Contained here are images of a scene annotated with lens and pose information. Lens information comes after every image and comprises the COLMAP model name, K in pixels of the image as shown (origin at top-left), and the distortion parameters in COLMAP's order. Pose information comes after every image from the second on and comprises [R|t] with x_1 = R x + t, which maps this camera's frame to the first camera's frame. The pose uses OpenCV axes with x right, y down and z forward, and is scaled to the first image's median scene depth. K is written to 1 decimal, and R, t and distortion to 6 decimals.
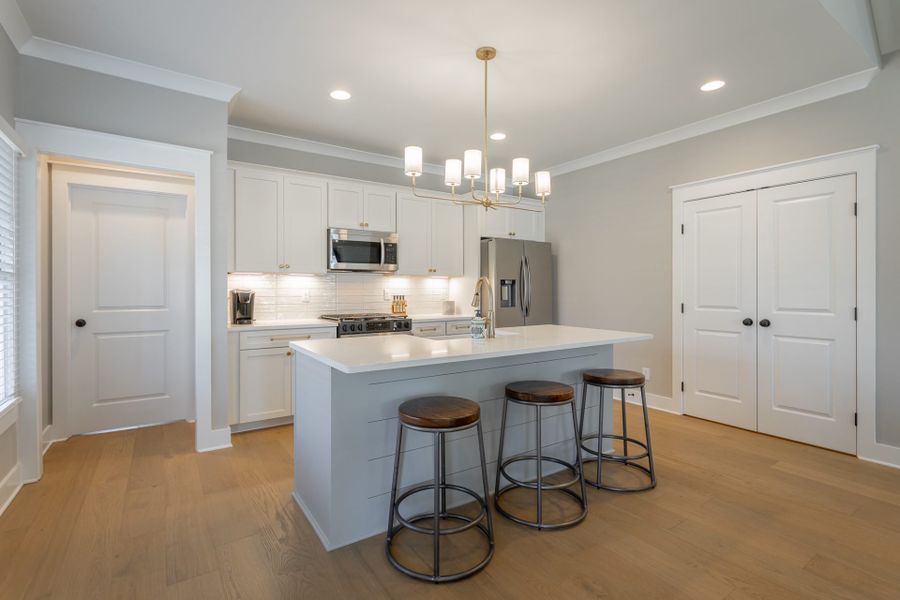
lens RADIAL K [[425.2, 0, 449.7], [0, 425.2, 294.9], [0, 0, 1]] dist [0.000359, 0.002112]
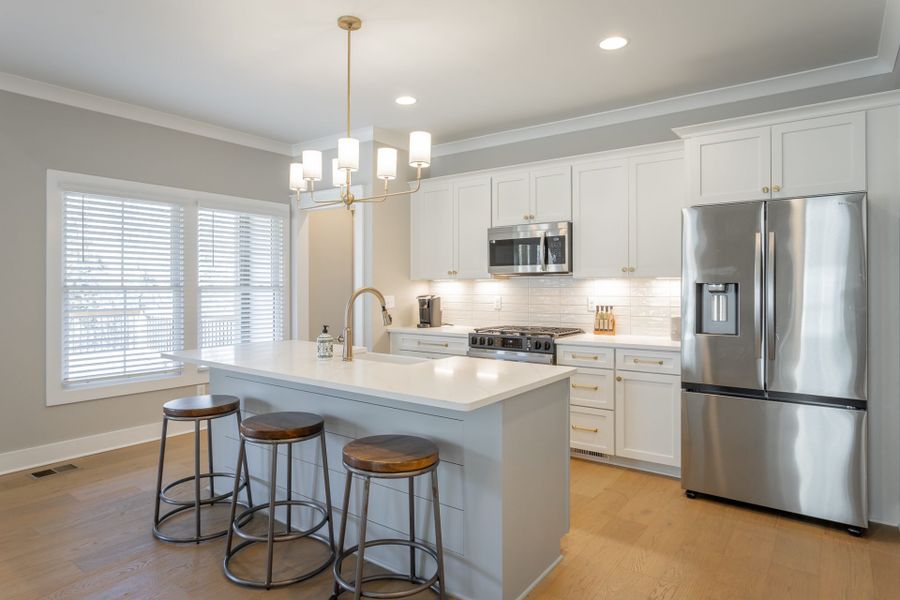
lens RADIAL K [[540.3, 0, 449.0], [0, 540.3, 293.0], [0, 0, 1]] dist [0.027624, 0.000686]
pose [[0.334030, 0.012157, -0.942484, 0.828096], [-0.013289, 0.999878, 0.008188, -0.030955], [0.942469, 0.009790, 0.334151, 0.585106]]
